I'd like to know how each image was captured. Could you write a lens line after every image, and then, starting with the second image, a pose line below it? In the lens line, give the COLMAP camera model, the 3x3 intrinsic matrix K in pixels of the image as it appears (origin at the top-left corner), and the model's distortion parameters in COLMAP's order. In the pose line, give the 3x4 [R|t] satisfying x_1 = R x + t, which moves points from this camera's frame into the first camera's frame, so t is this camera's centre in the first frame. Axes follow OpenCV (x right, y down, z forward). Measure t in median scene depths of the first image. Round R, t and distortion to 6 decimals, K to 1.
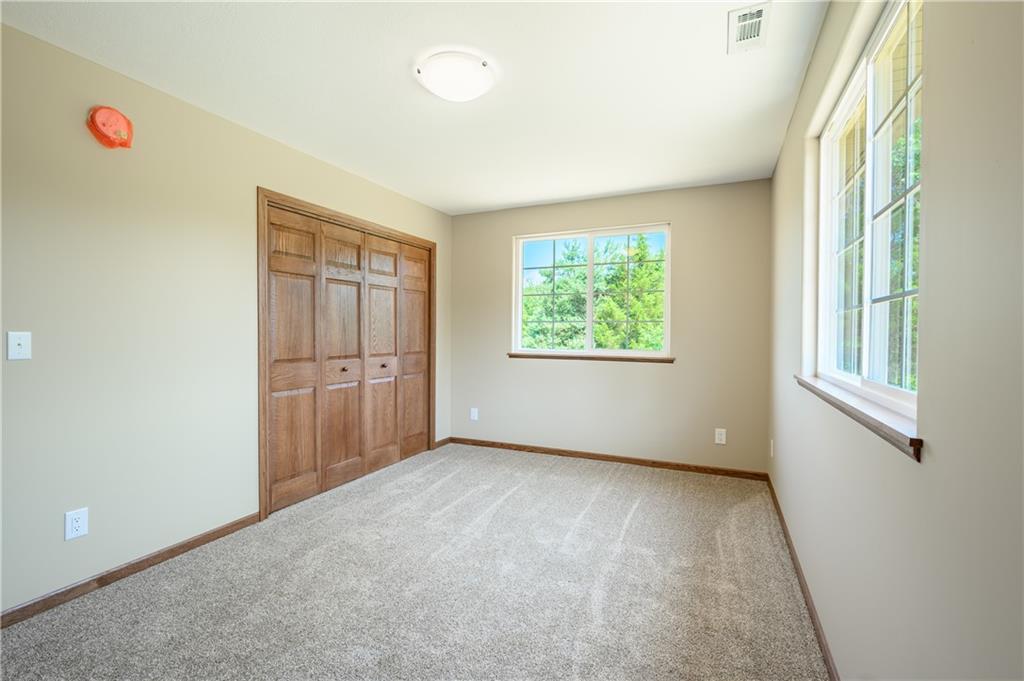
lens RADIAL K [[457.9, 0, 512.0], [0, 457.9, 340.5], [0, 0, 1]] dist [0.022478, 0.000206]
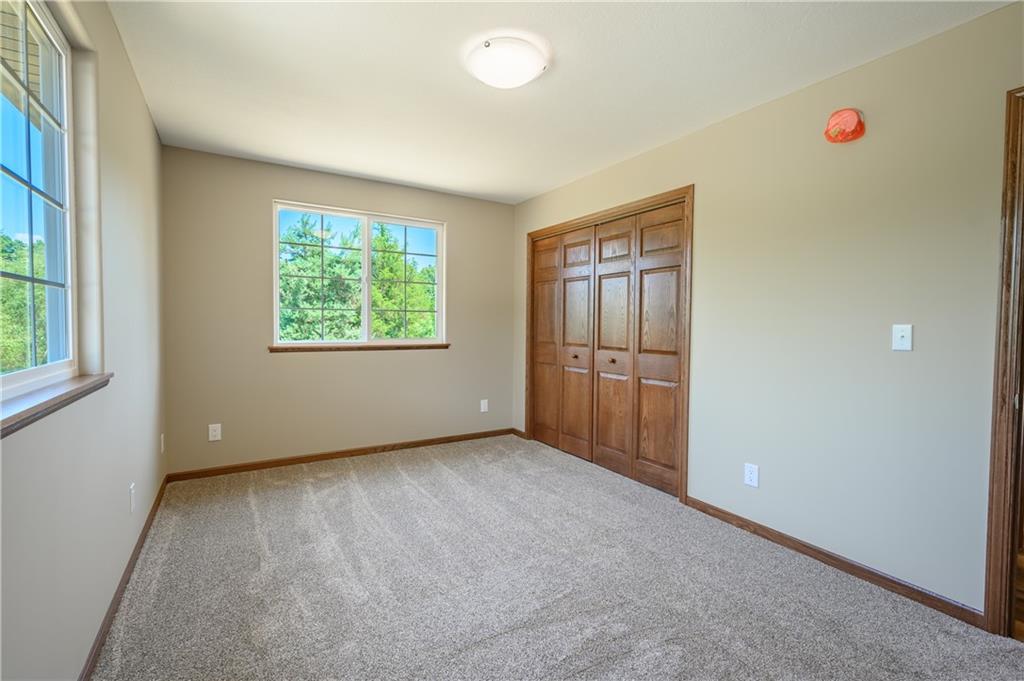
lens RADIAL K [[457.9, 0, 512.0], [0, 457.9, 340.5], [0, 0, 1]] dist [0.022478, 0.000206]
pose [[0.561054, -0.031511, 0.827179, -0.469500], [0.009980, 0.999460, 0.031305, -0.004723], [-0.827719, -0.009309, 0.561065, 0.223322]]
